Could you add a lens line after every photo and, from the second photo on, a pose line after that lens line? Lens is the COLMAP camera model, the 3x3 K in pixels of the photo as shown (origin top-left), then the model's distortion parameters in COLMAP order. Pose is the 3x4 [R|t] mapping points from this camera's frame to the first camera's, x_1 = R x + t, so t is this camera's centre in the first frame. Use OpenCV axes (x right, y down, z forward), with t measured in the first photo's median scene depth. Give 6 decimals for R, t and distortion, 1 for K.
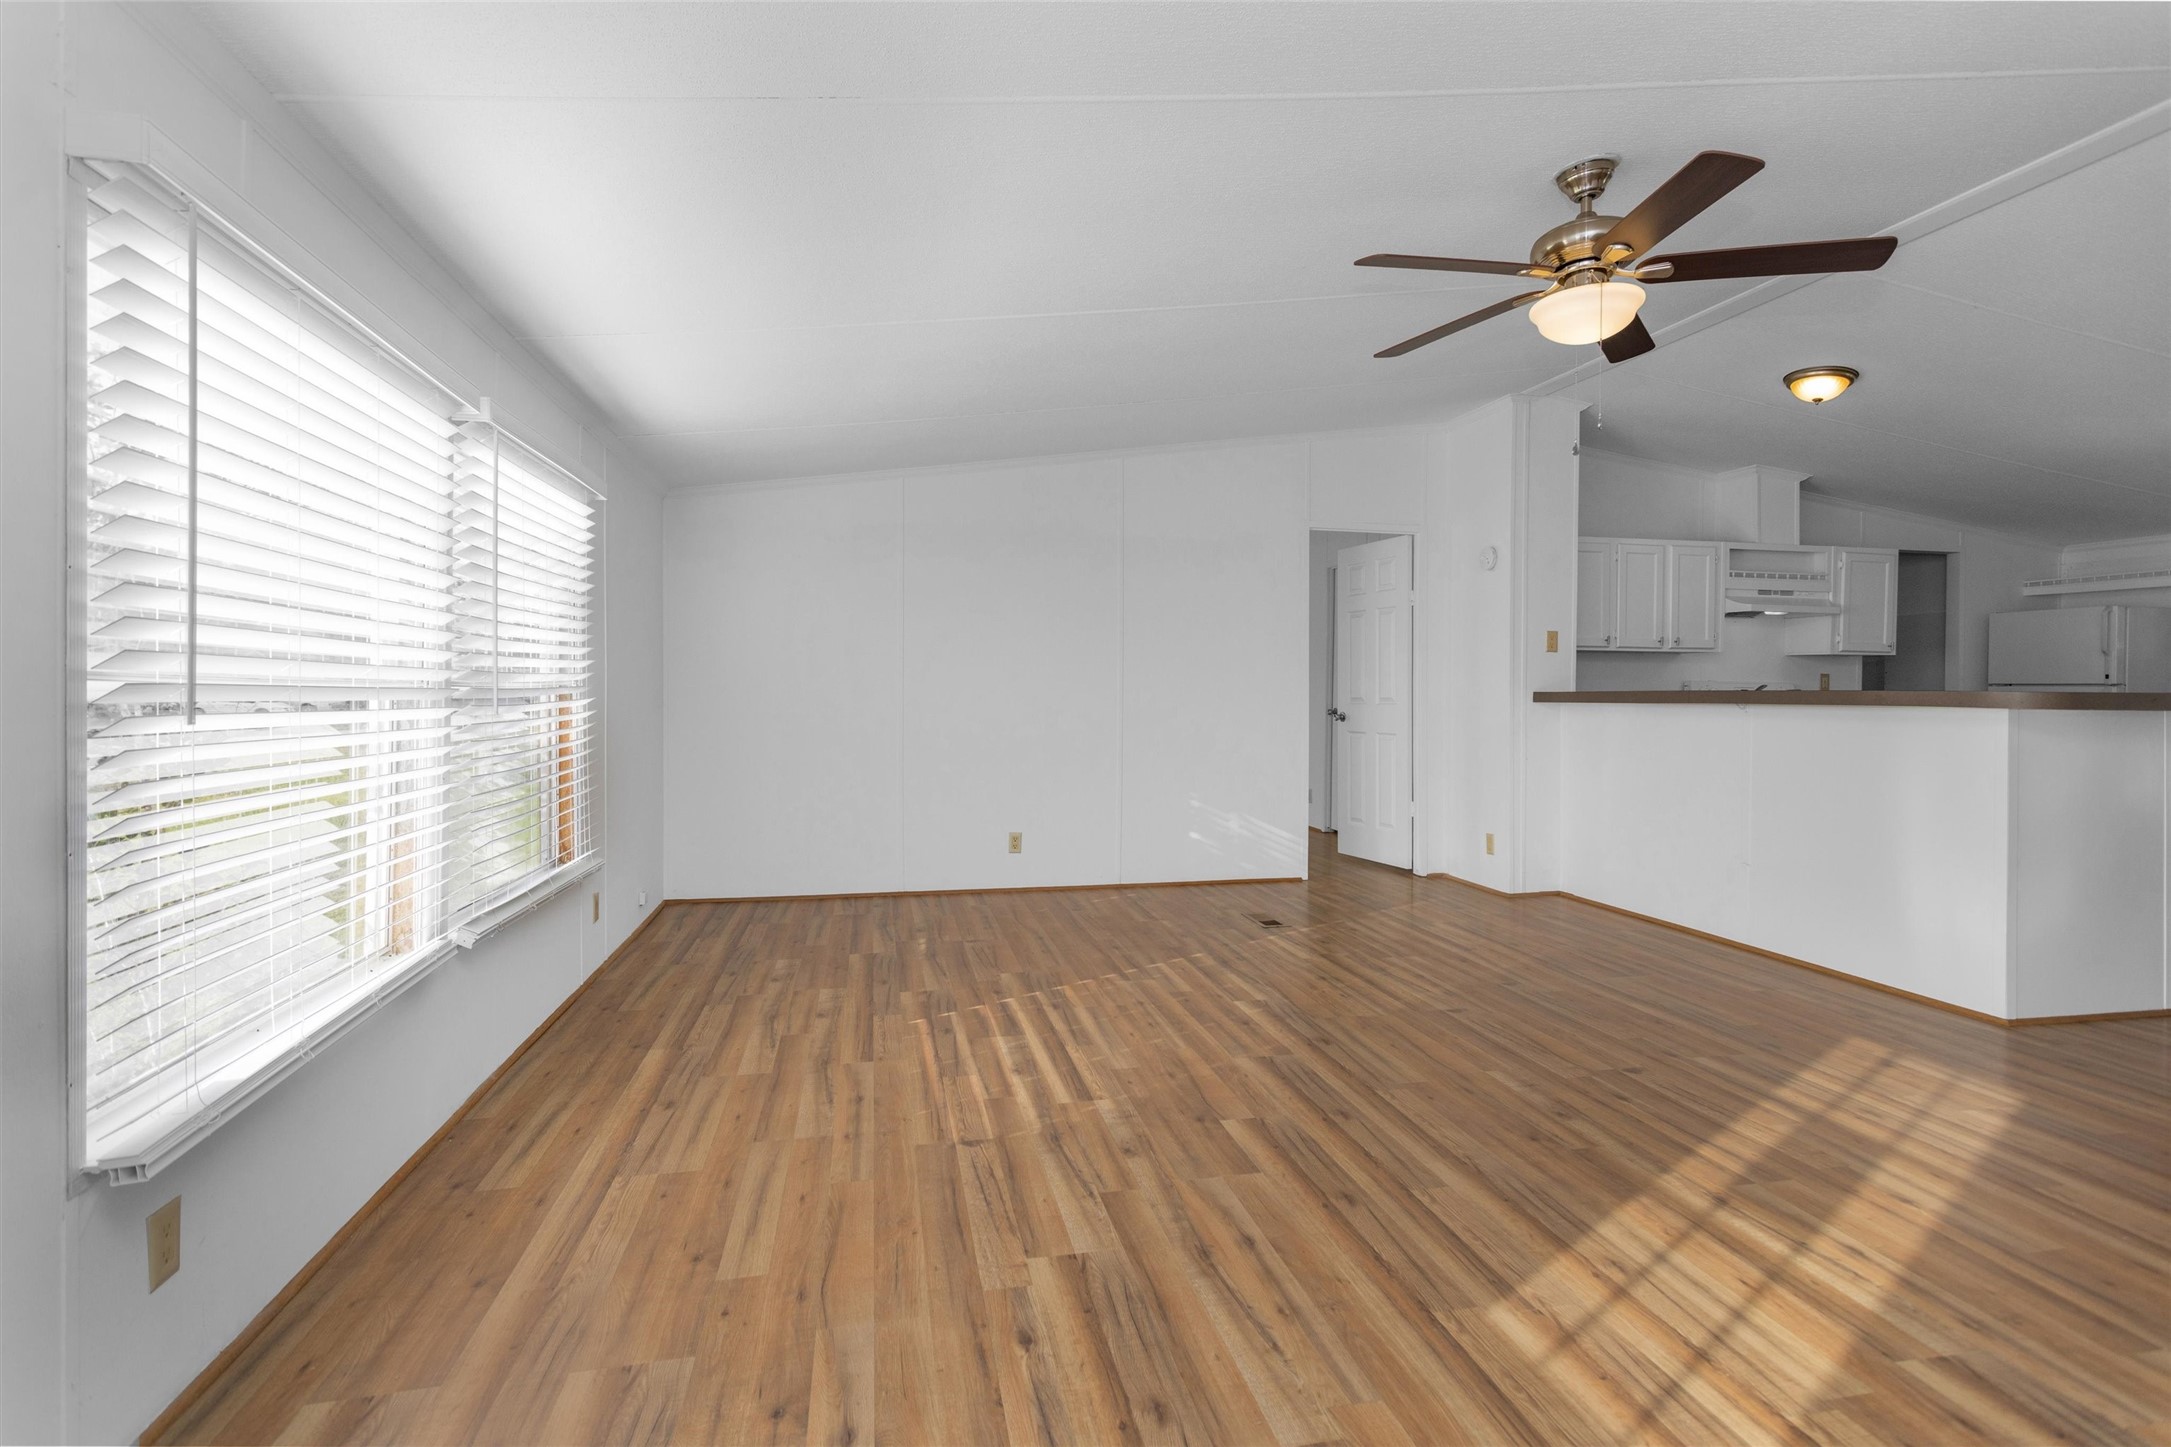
lens RADIAL K [[1018.0, 0, 1075.5], [0, 1018.0, 695.1], [0, 0, 1]] dist [-0.000207, 0.000463]
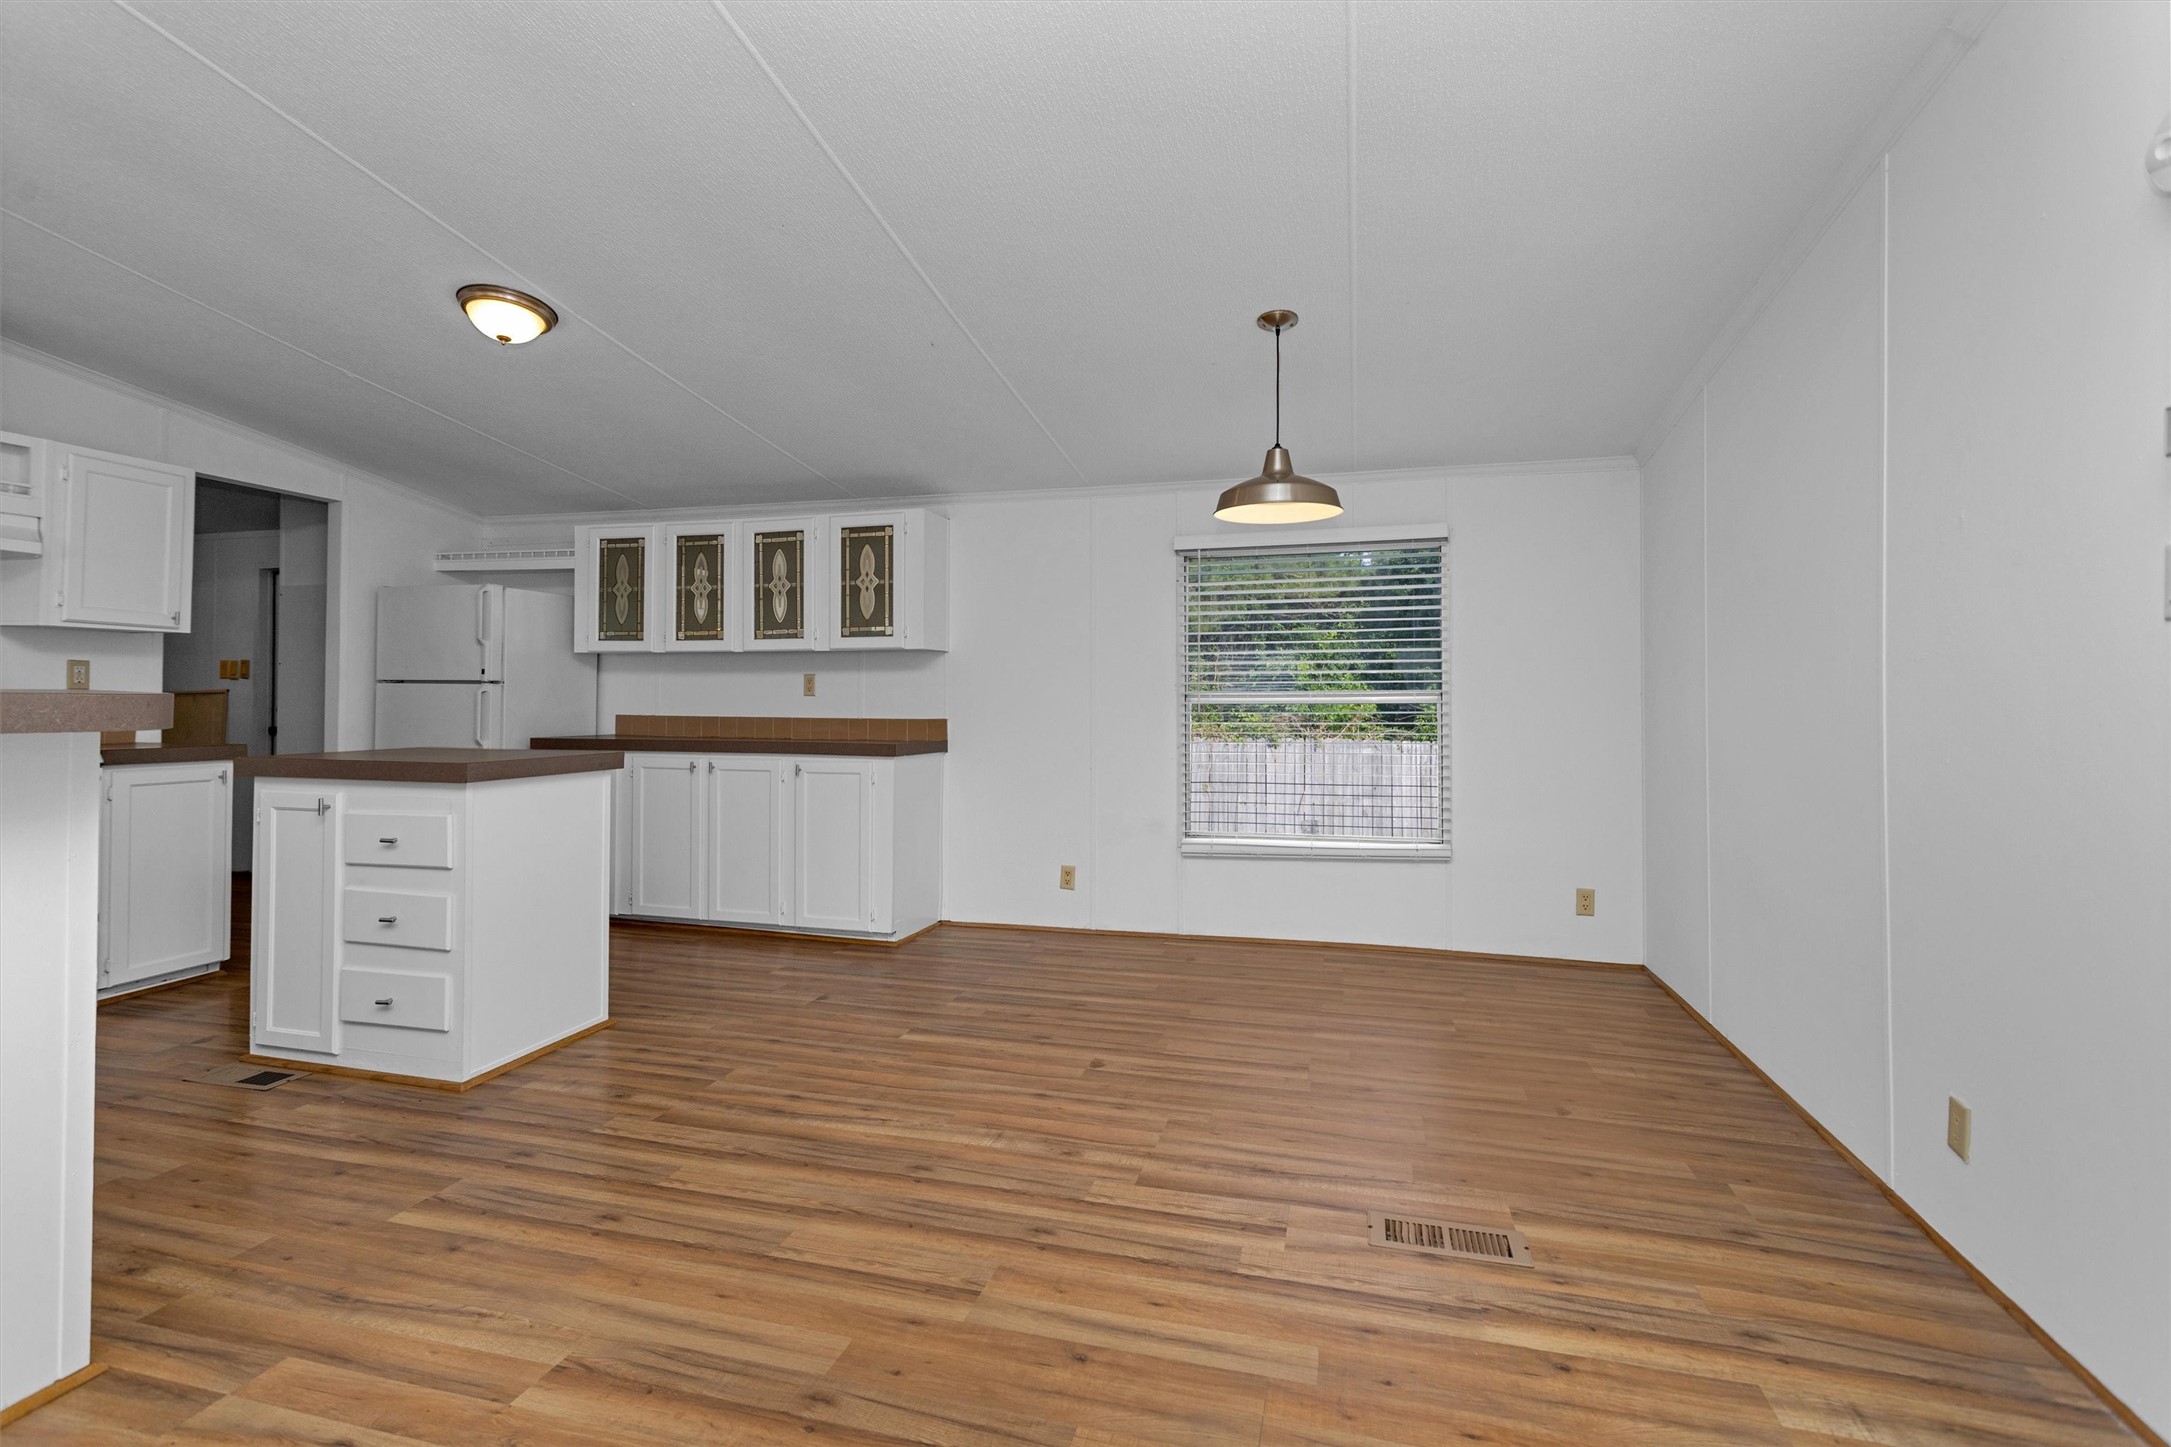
lens RADIAL K [[1018.0, 0, 1075.5], [0, 1018.0, 695.1], [0, 0, 1]] dist [-0.000207, 0.000463]
pose [[0.446284, -0.000990, 0.894891, 1.047813], [0.003480, 0.999994, -0.000630, 0.003817], [-0.894885, 0.003396, 0.446284, 0.461755]]
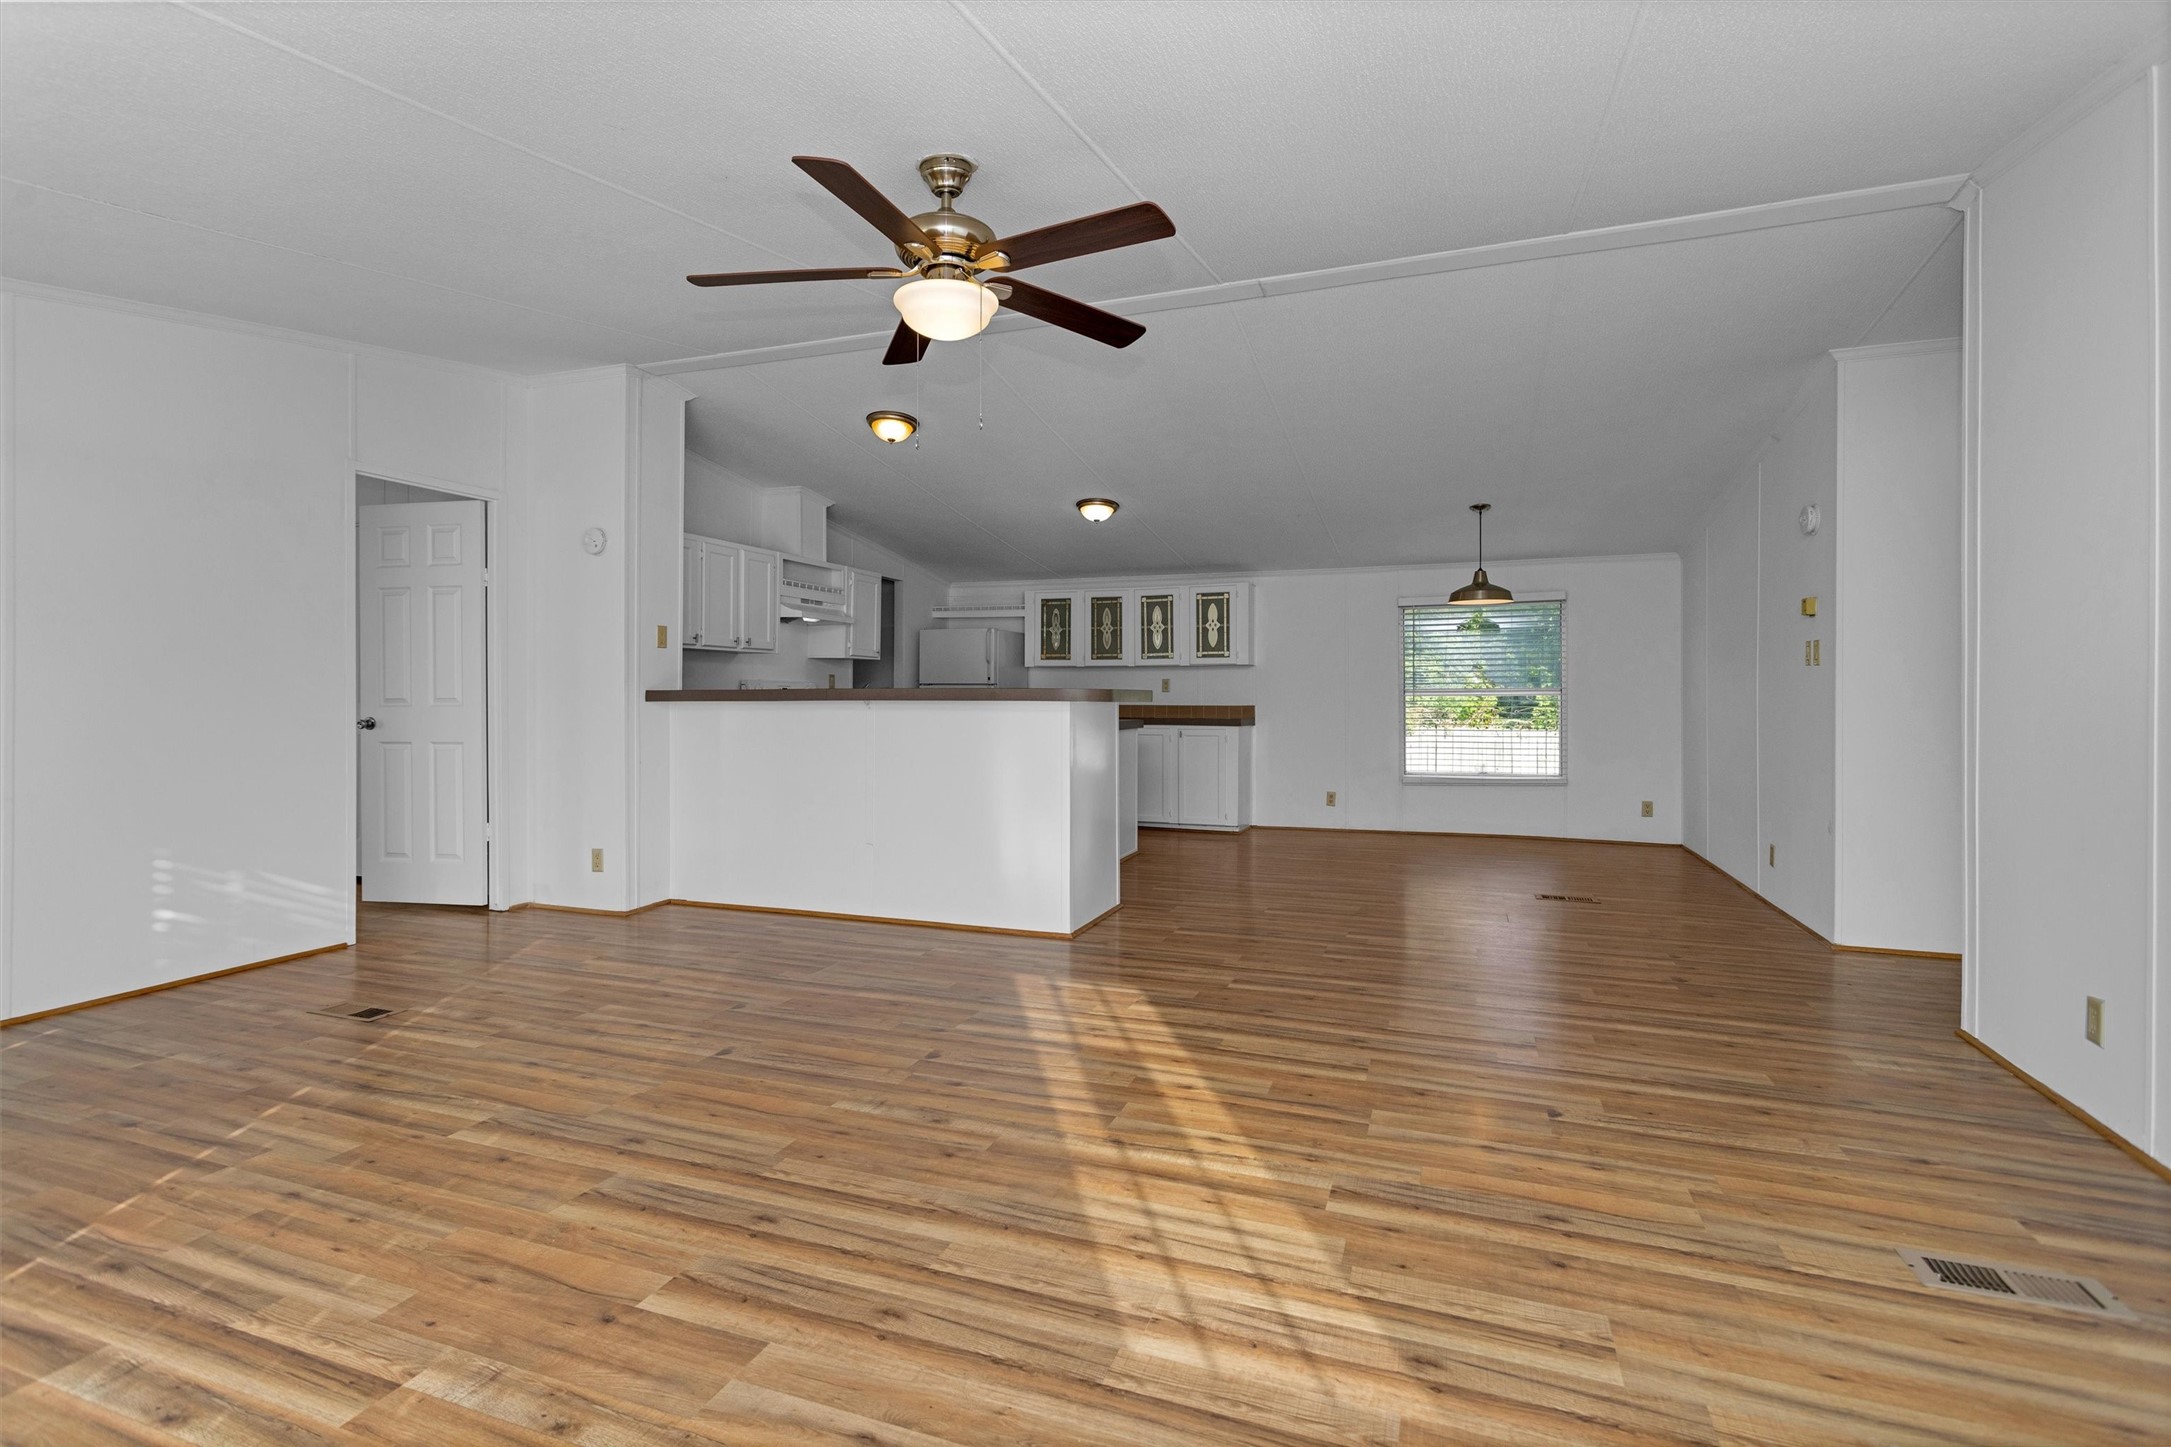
lens RADIAL K [[1018.0, 0, 1075.5], [0, 1018.0, 695.1], [0, 0, 1]] dist [-0.000207, 0.000463]
pose [[0.527817, -0.005703, 0.849339, -0.251663], [0.005019, 0.999981, 0.003595, -0.000097], [-0.849343, 0.002366, 0.527836, 0.330327]]
